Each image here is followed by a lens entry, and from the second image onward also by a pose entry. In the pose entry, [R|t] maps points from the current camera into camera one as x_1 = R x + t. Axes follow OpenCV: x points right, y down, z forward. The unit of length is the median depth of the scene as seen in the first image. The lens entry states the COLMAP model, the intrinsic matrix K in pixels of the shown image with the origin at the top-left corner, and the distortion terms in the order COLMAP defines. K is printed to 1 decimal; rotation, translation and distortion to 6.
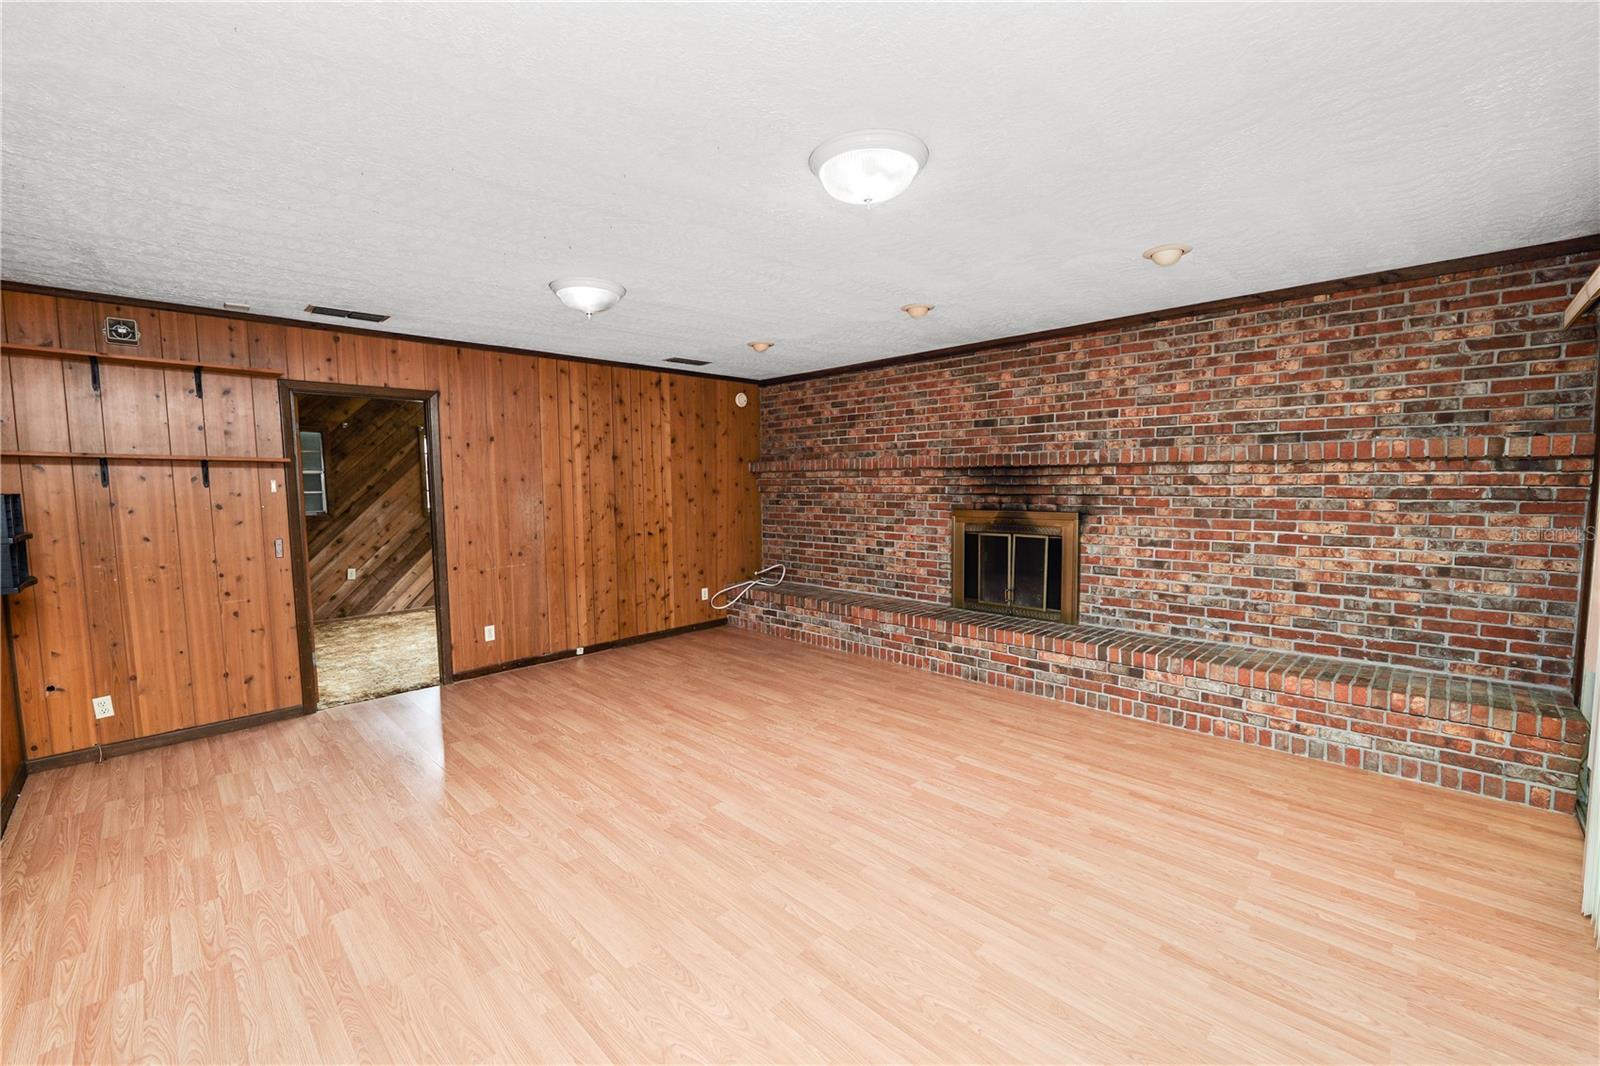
lens RADIAL K [[651.4, 0, 798.2], [0, 651.4, 529.8], [0, 0, 1]] dist [-0.013502, 0.001216]
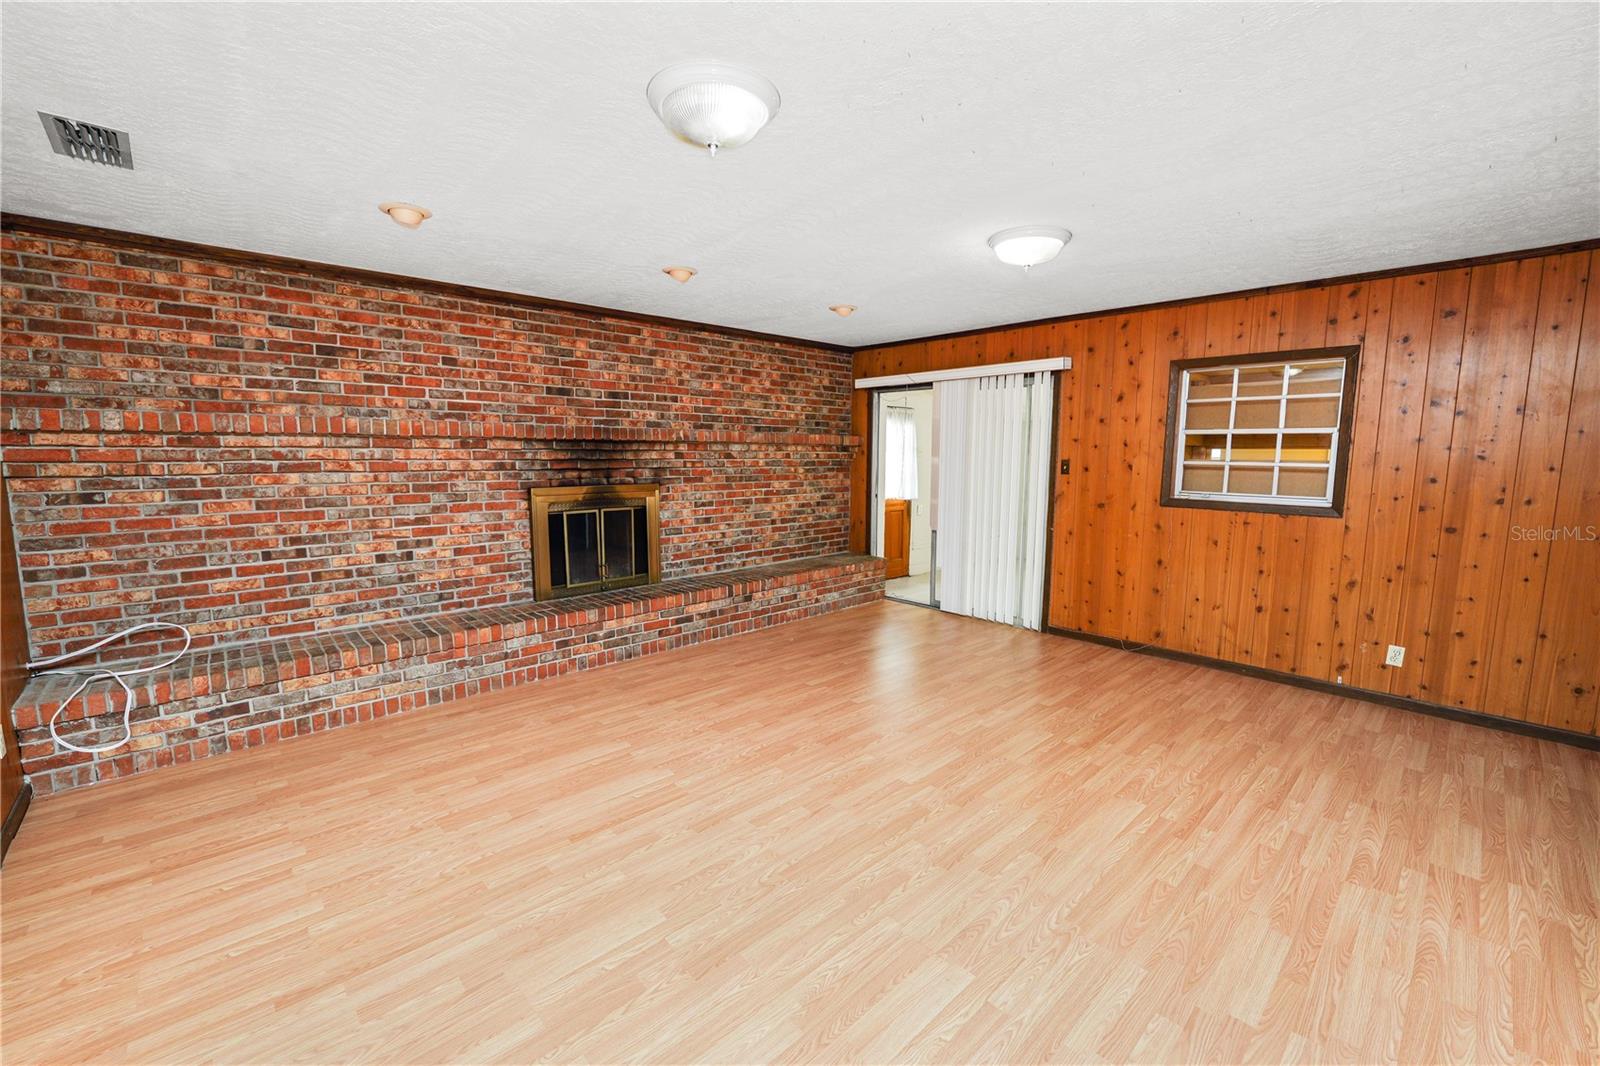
lens RADIAL K [[651.4, 0, 797.7], [0, 651.4, 531.8], [0, 0, 1]] dist [-0.013502, 0.001216]
pose [[0.039982, -0.107410, 0.993411, -0.710501], [0.072908, 0.991869, 0.104309, -0.044563], [-0.996537, 0.068257, 0.047488, 0.724104]]
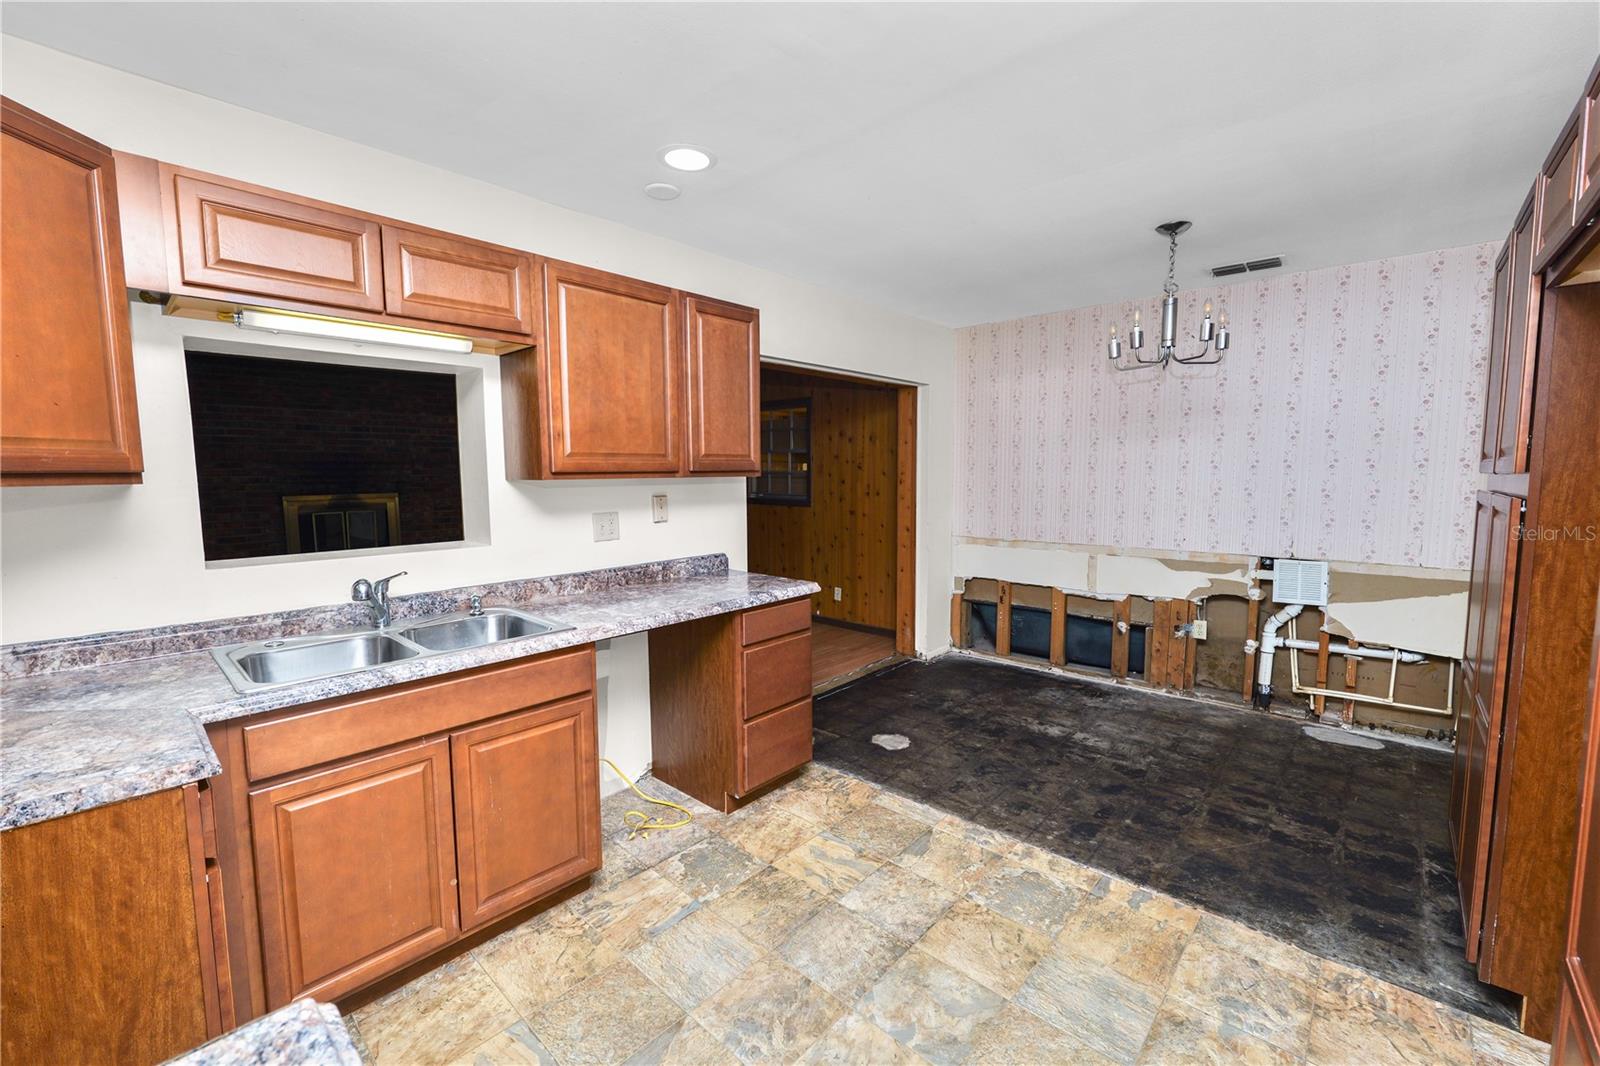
lens RADIAL K [[651.4, 0, 798.5], [0, 651.4, 529.3], [0, 0, 1]] dist [-0.013502, 0.001216]
pose [[-0.039214, -0.077976, 0.996184, -1.177425], [0.083061, 0.993246, 0.081016, 0.014854], [-0.995773, 0.085921, -0.032472, 0.107585]]
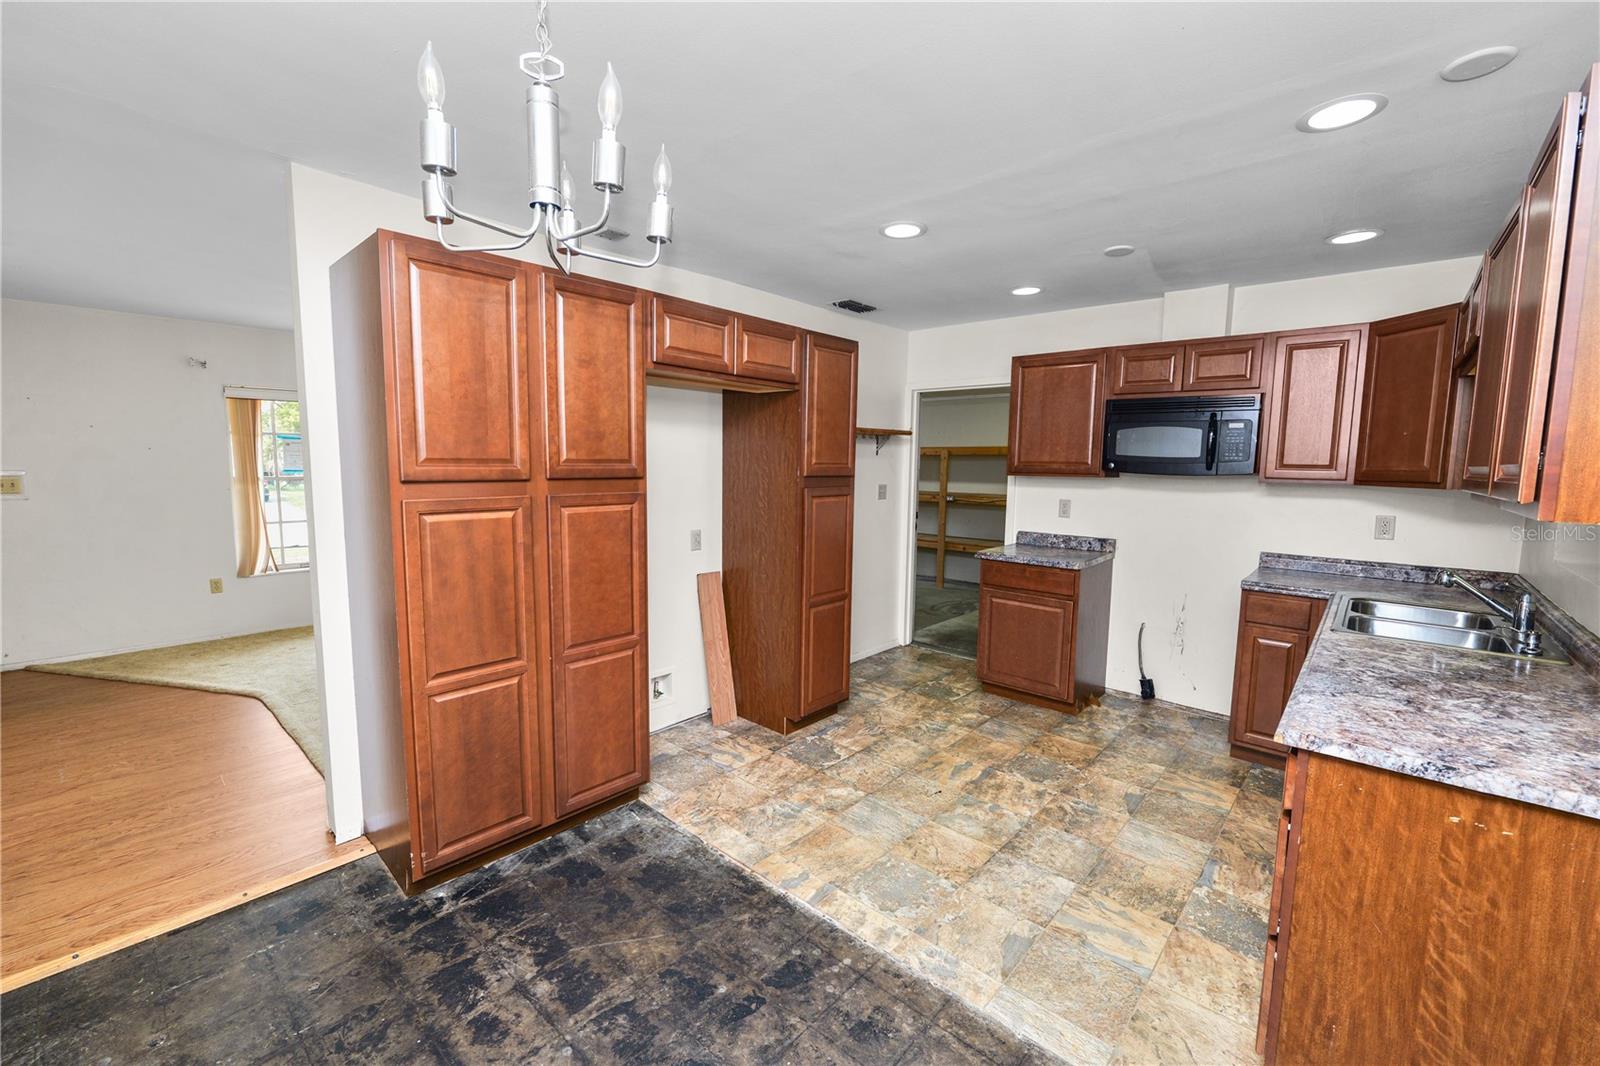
lens RADIAL K [[651.4, 0, 801.5], [0, 651.4, 529.1], [0, 0, 1]] dist [-0.013502, 0.001216]
pose [[0.046767, 0.118177, -0.991891, -0.235918], [-0.091513, 0.989308, 0.113554, 0.013110], [0.994705, 0.085460, 0.057082, -0.190233]]
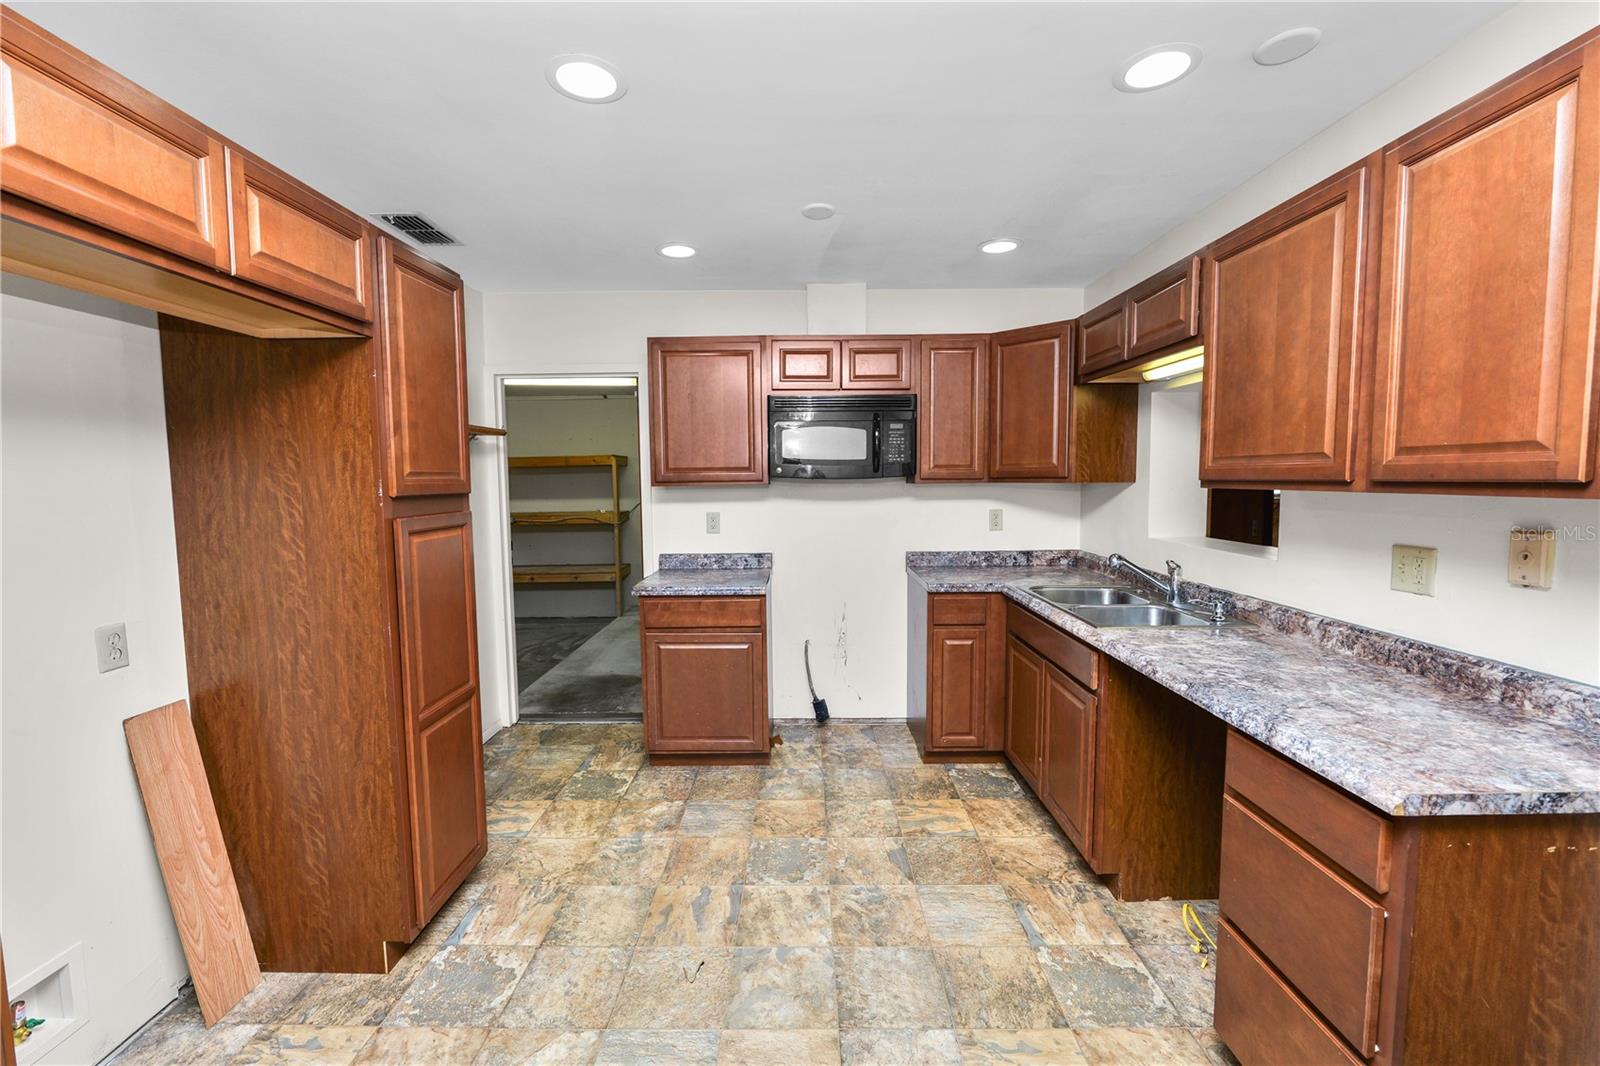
lens RADIAL K [[651.4, 0, 796.6], [0, 651.4, 527.5], [0, 0, 1]] dist [-0.013502, 0.001216]
pose [[0.699038, 0.060907, -0.712486, -0.520509], [-0.053518, 0.998028, 0.032808, 0.030125], [0.713079, 0.015196, 0.700918, -0.254196]]
